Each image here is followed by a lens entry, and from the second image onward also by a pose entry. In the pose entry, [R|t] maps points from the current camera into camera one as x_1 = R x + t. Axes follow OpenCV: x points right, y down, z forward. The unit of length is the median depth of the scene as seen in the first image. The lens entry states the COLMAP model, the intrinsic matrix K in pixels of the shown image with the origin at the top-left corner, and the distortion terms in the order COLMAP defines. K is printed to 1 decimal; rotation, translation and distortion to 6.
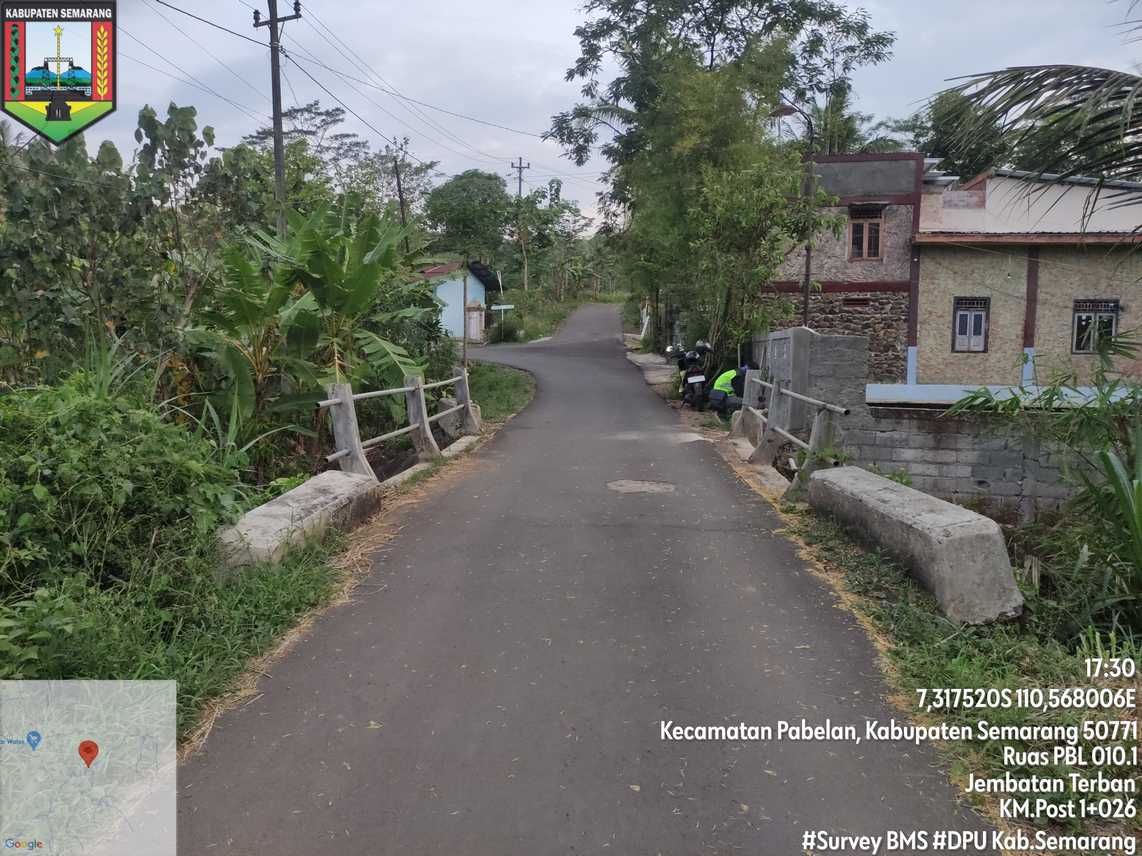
lens RADIAL K [[841.8, 0, 566.1], [0, 841.8, 428.0], [0, 0, 1]] dist [0.054190, -0.052126]
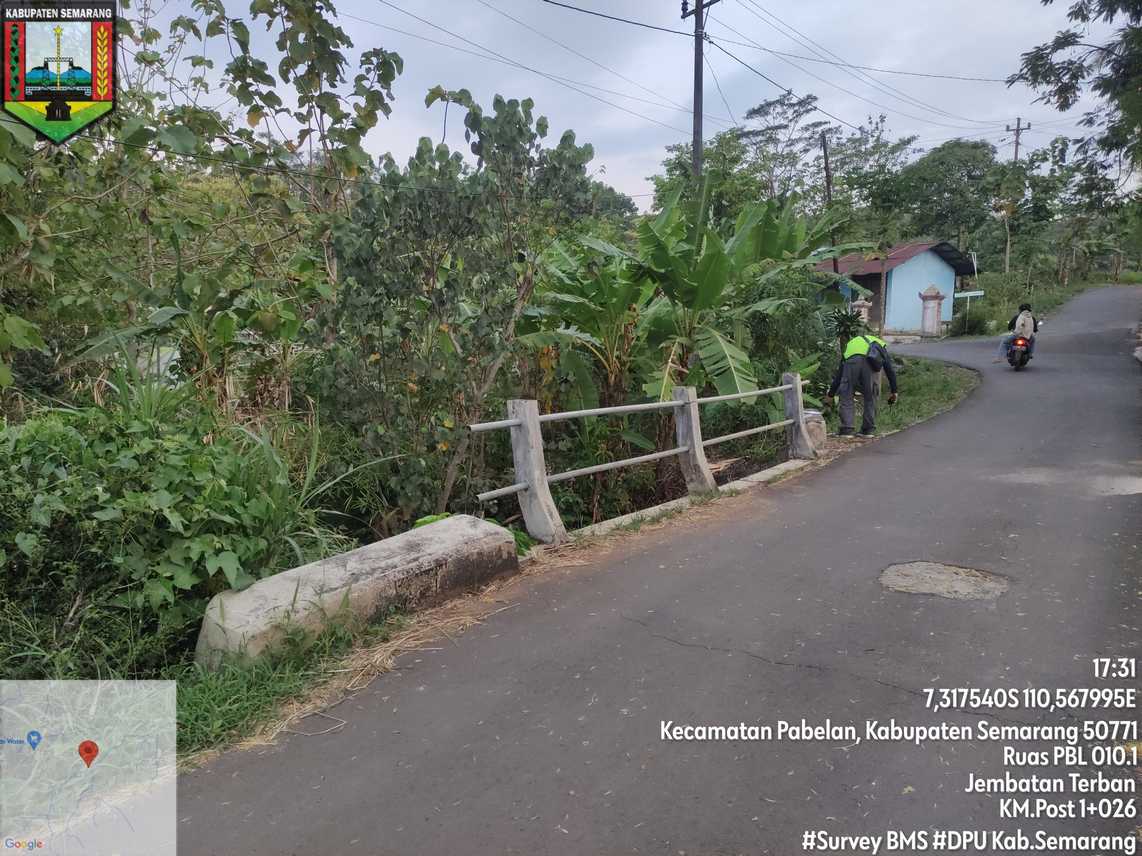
lens RADIAL K [[841.8, 0, 569.5], [0, 841.8, 426.1], [0, 0, 1]] dist [0.054190, -0.052126]
pose [[0.854924, 0.045182, -0.516783, 0.051427], [-0.042951, 0.998944, 0.016283, -0.012267], [0.516973, 0.008275, 0.855962, 0.097966]]
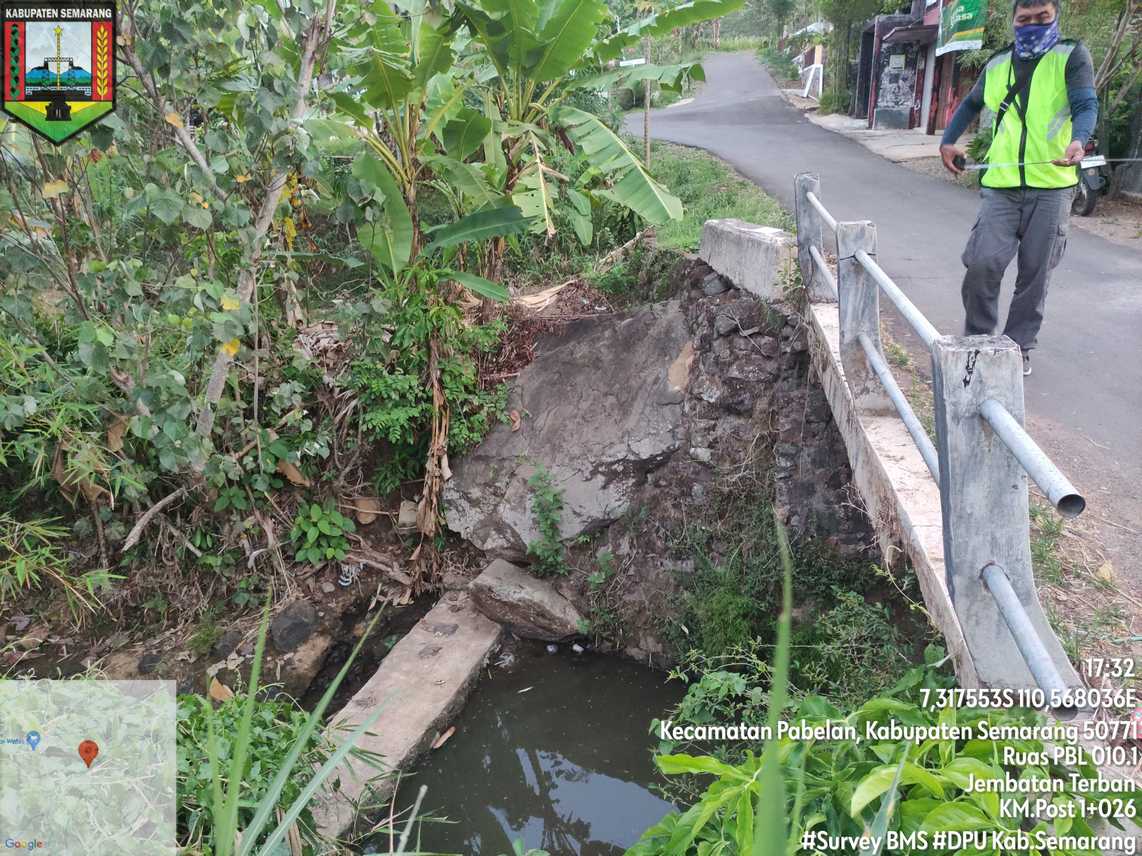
lens RADIAL K [[841.8, 0, 576.5], [0, 841.8, 422.4], [0, 0, 1]] dist [0.054190, -0.052126]
pose [[0.995877, -0.012904, -0.089787, -0.106137], [0.035356, 0.966767, 0.253202, -0.028989], [0.083536, -0.255333, 0.963238, 0.204145]]
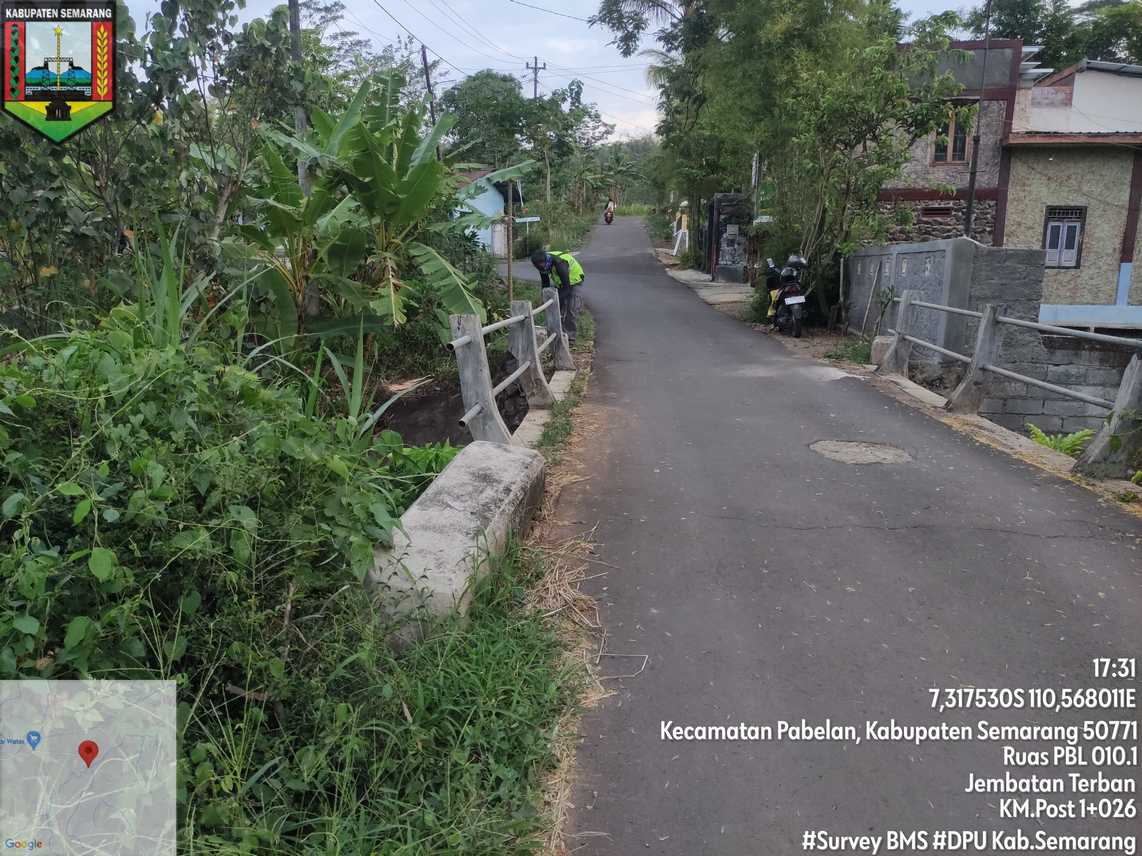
lens RADIAL K [[841.8, 0, 567.3], [0, 841.8, 425.6], [0, 0, 1]] dist [0.054190, -0.052126]
pose [[0.999999, 0.000488, -0.001384, -0.051105], [-0.000355, 0.995519, 0.094564, -0.007453], [0.001423, -0.094564, 0.995518, 0.076079]]
